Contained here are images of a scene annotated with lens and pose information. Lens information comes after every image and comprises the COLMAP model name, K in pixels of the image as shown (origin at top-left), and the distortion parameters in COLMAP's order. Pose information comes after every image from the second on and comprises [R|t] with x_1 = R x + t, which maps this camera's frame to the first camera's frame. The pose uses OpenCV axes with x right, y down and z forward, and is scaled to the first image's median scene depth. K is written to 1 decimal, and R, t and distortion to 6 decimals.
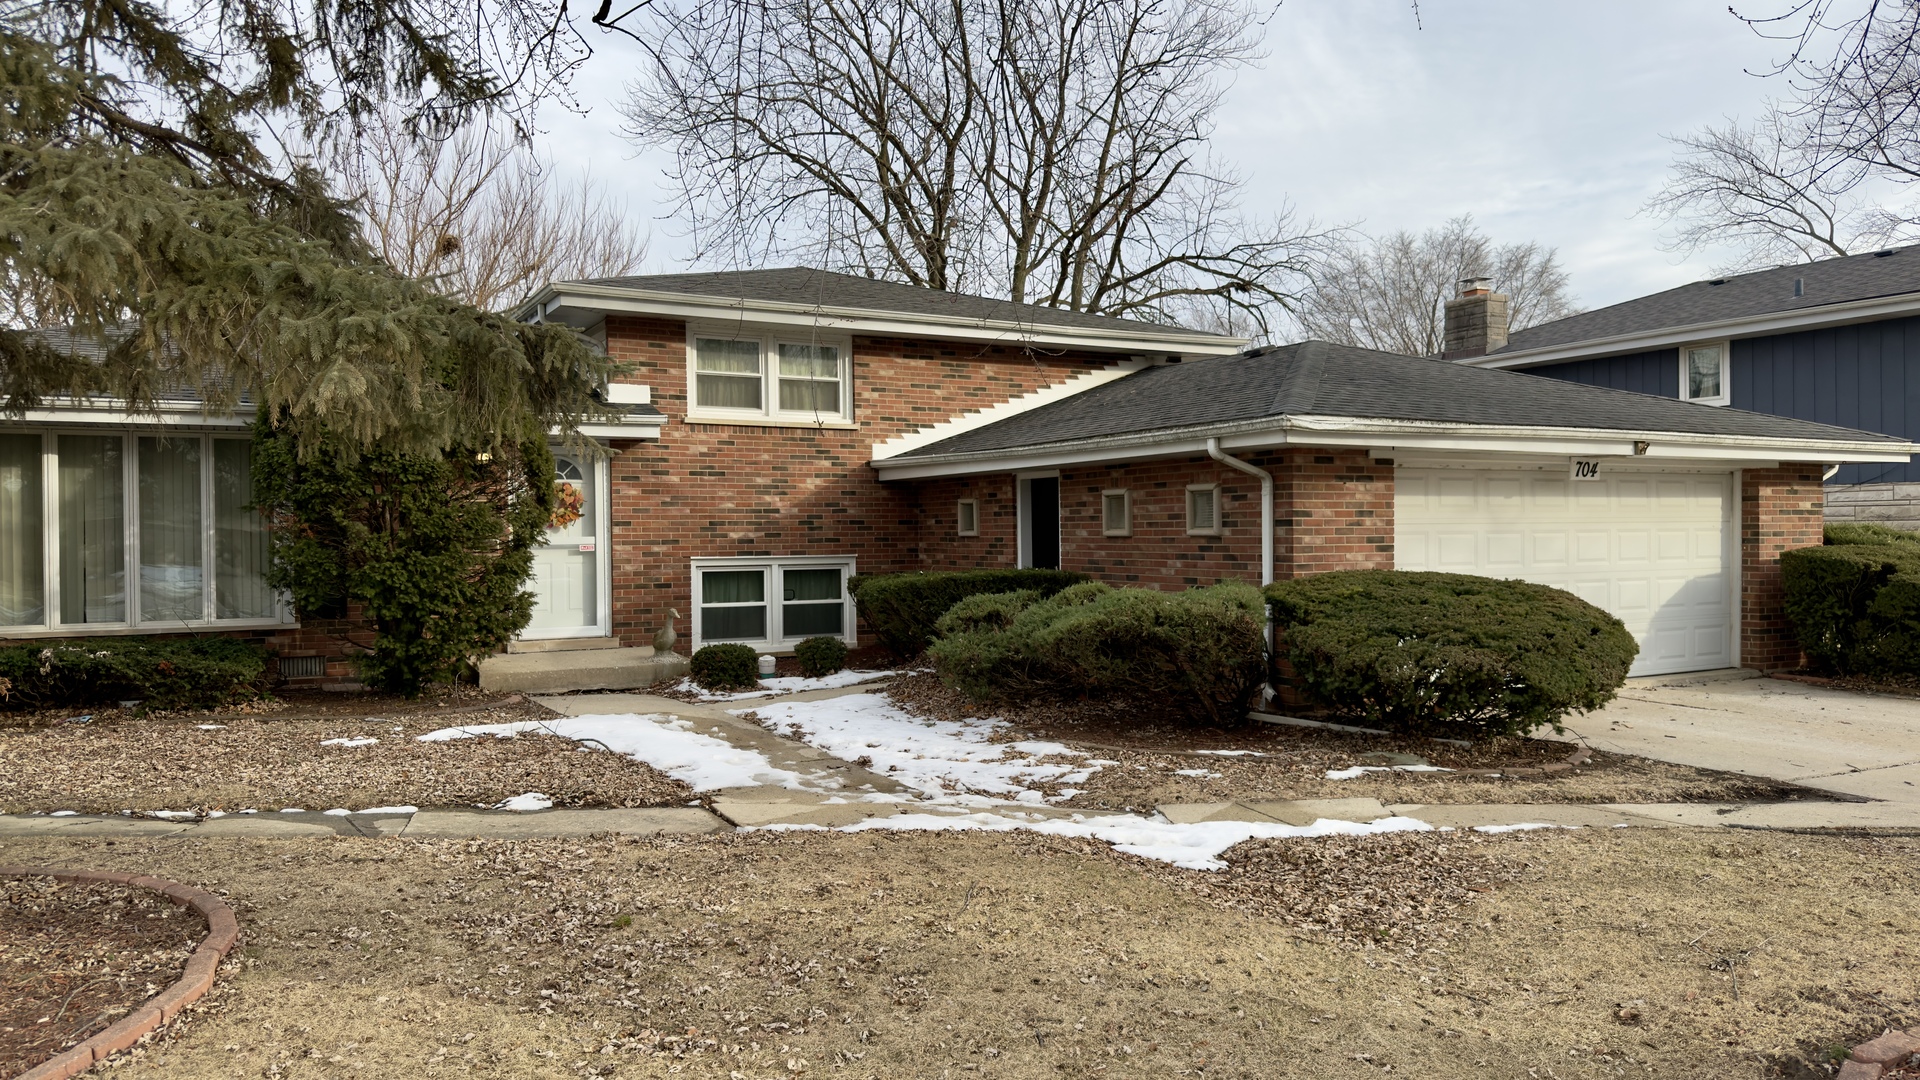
lens RADIAL K [[1329.6, 0, 953.8], [0, 1329.6, 543.0], [0, 0, 1]] dist [0.201162, -0.459174]
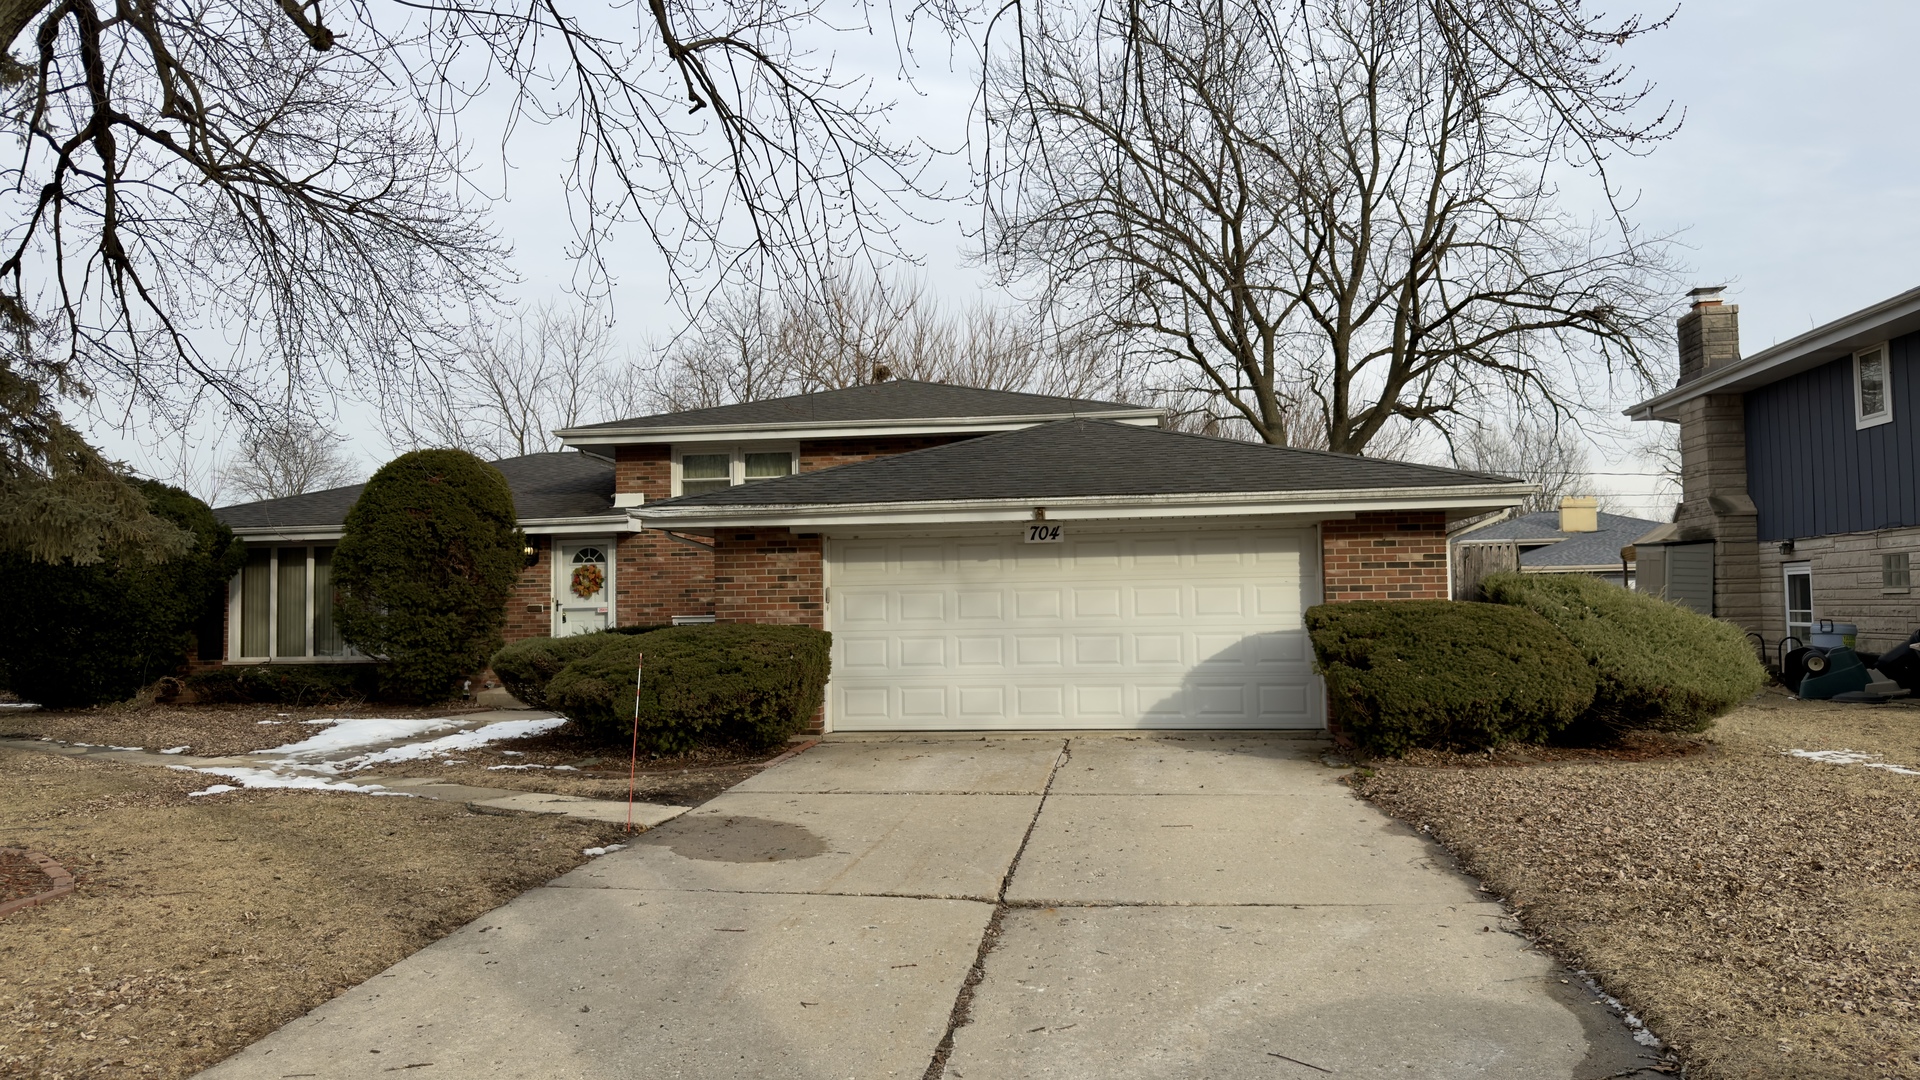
lens RADIAL K [[1329.6, 0, 953.8], [0, 1329.6, 543.0], [0, 0, 1]] dist [0.201162, -0.459174]
pose [[0.797616, -0.033823, -0.602217, 0.949812], [0.004576, 0.998737, -0.050034, 0.006450], [0.603149, 0.037152, 0.796763, 0.088988]]
